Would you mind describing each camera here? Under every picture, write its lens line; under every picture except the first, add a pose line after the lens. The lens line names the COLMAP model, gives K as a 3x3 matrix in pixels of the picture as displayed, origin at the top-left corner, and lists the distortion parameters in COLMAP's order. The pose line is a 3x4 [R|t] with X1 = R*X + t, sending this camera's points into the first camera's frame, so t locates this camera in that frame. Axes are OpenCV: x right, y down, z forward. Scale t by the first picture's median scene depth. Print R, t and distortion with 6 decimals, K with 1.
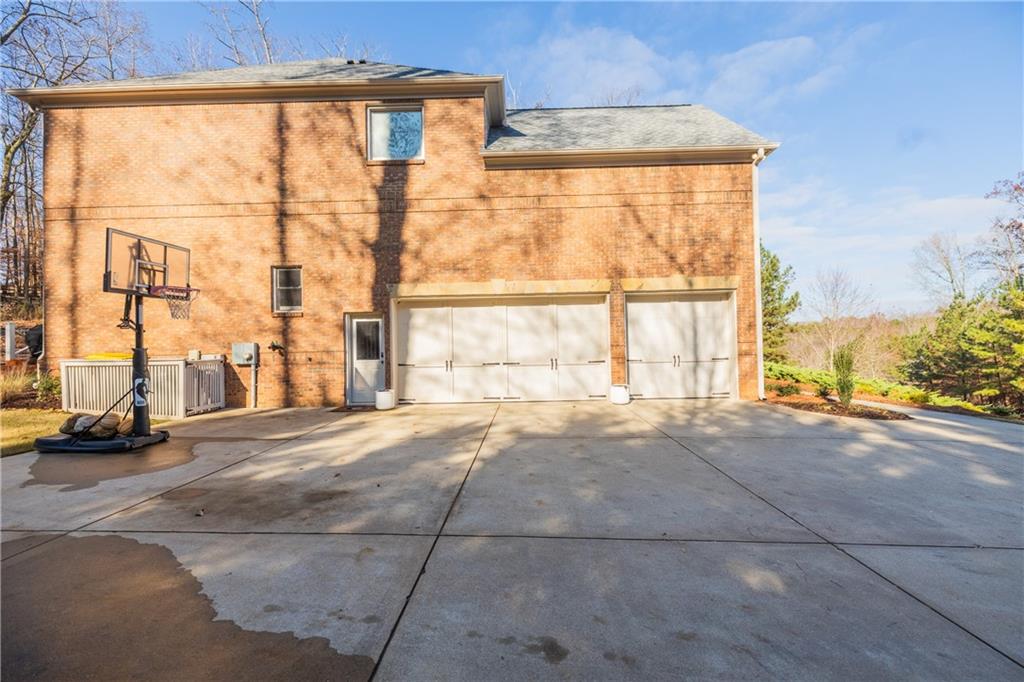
lens RADIAL K [[428.4, 0, 512.0], [0, 428.4, 341.0], [0, 0, 1]] dist [-0.000115, -0.000157]
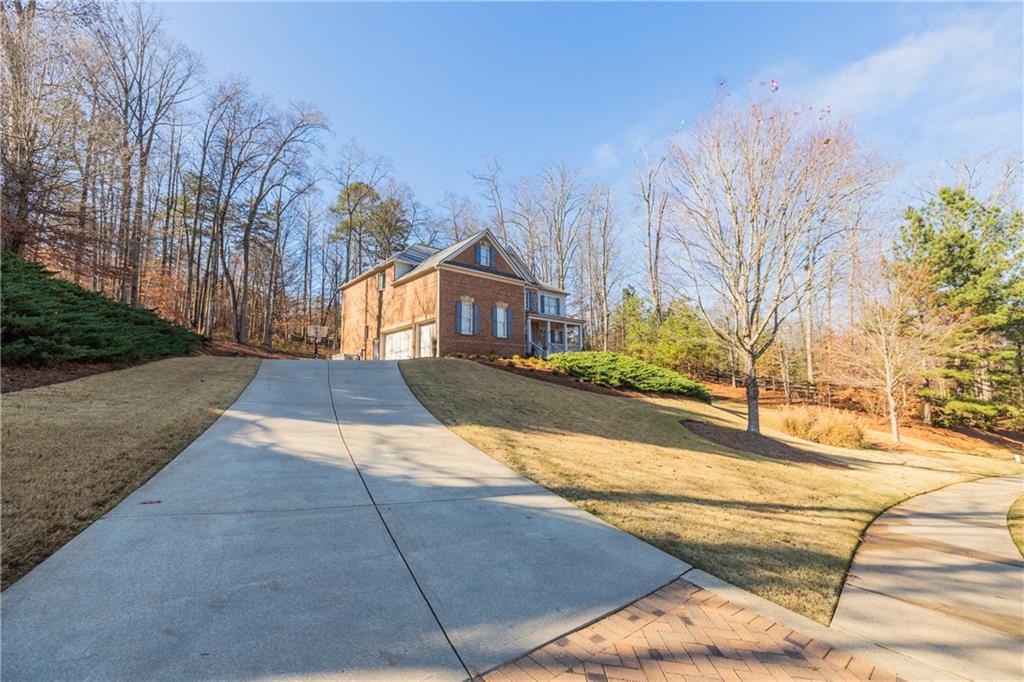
lens RADIAL K [[428.4, 0, 512.0], [0, 428.4, 341.0], [0, 0, 1]] dist [-0.000115, -0.000157]
pose [[0.667999, -0.074612, -0.740412, 2.736988], [0.011781, 0.995897, -0.089729, 0.259572], [0.744069, 0.051216, 0.666137, -0.390191]]
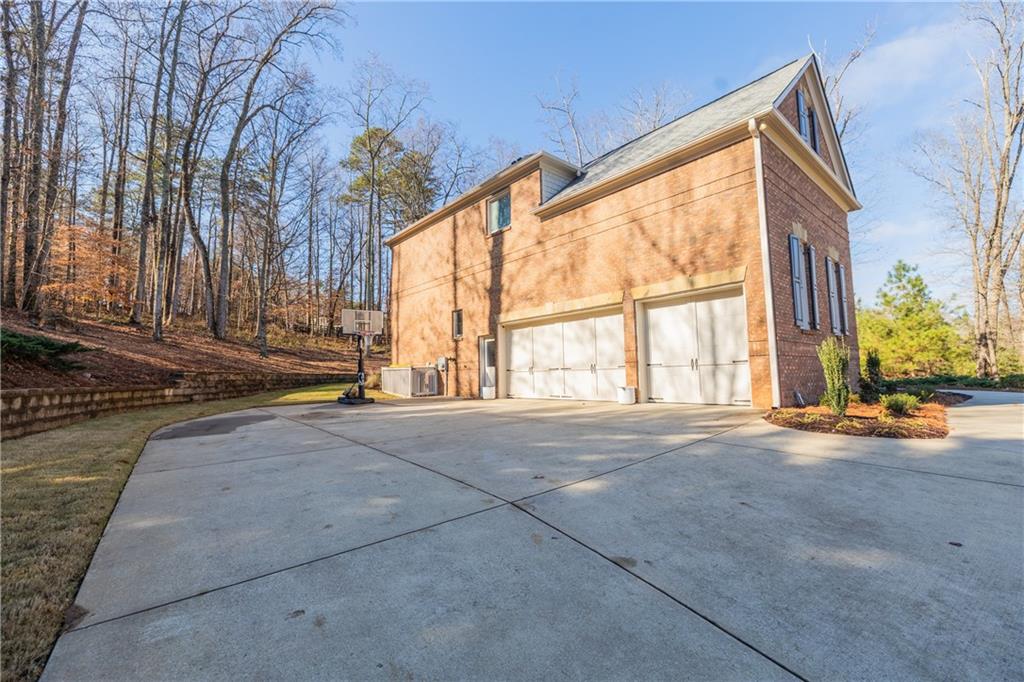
lens RADIAL K [[430.0, 0, 515.9], [0, 430.0, 338.3], [0, 0, 1]] dist [0.001307, 0.000036]
pose [[0.672190, -0.059580, -0.737977, 0.843793], [0.018165, 0.997784, -0.064010, 0.043959], [0.740155, 0.029622, 0.671783, 0.059667]]
